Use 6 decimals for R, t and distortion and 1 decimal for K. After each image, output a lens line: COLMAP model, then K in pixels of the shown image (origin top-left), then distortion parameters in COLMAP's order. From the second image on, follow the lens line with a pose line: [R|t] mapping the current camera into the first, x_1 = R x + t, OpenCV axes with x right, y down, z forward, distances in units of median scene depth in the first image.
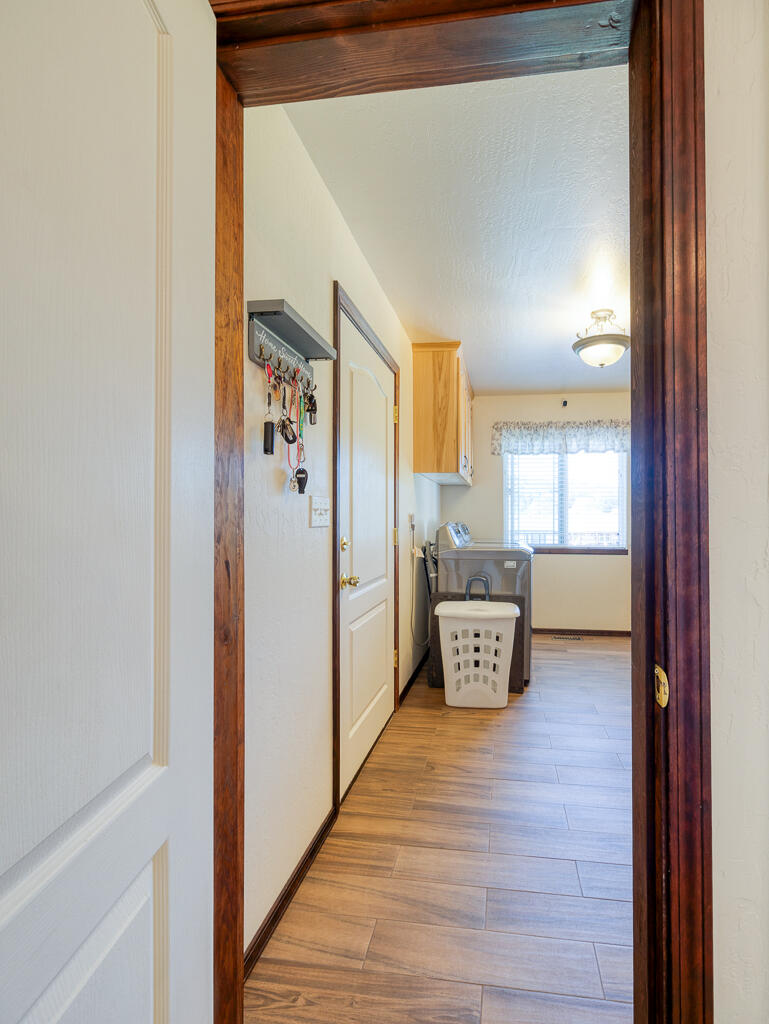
lens RADIAL K [[451.6, 0, 385.1], [0, 451.6, 512.7], [0, 0, 1]] dist [-0.002666, -0.000316]
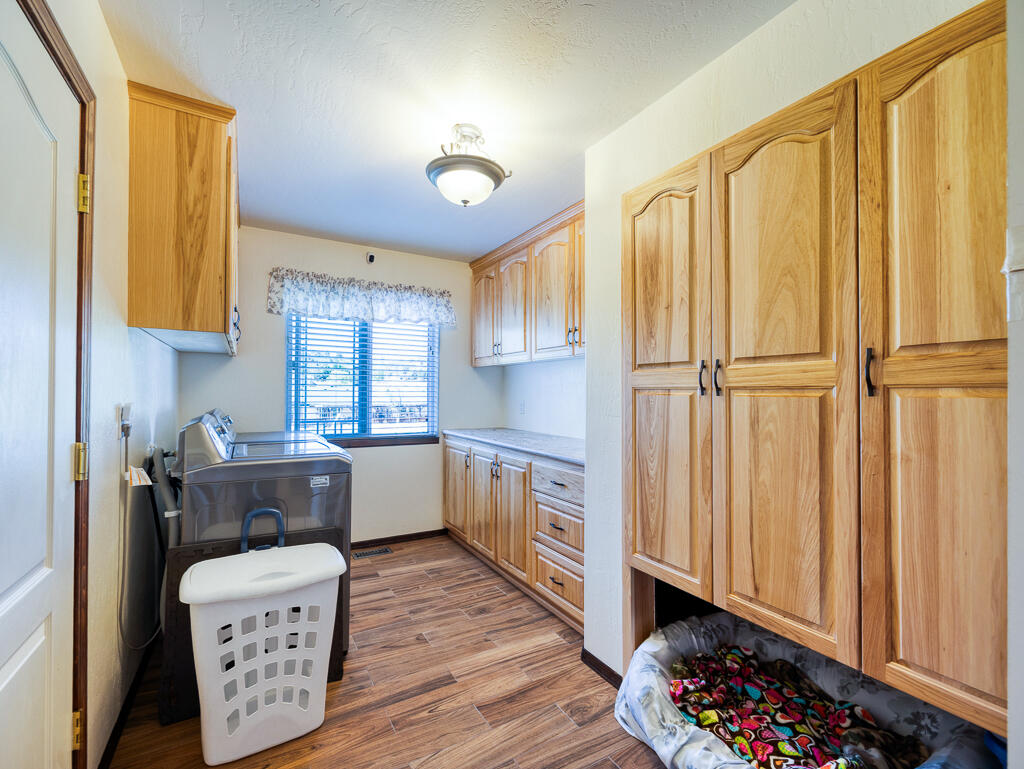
lens RADIAL K [[451.6, 0, 497.5], [0, 451.6, 381.1], [0, 0, 1]] dist [-0.002666, -0.000316]
pose [[0.721994, 0.009206, 0.691838, 0.011023], [-0.004223, 0.999951, -0.008899, -0.022819], [-0.691887, 0.003503, 0.721998, 0.327913]]
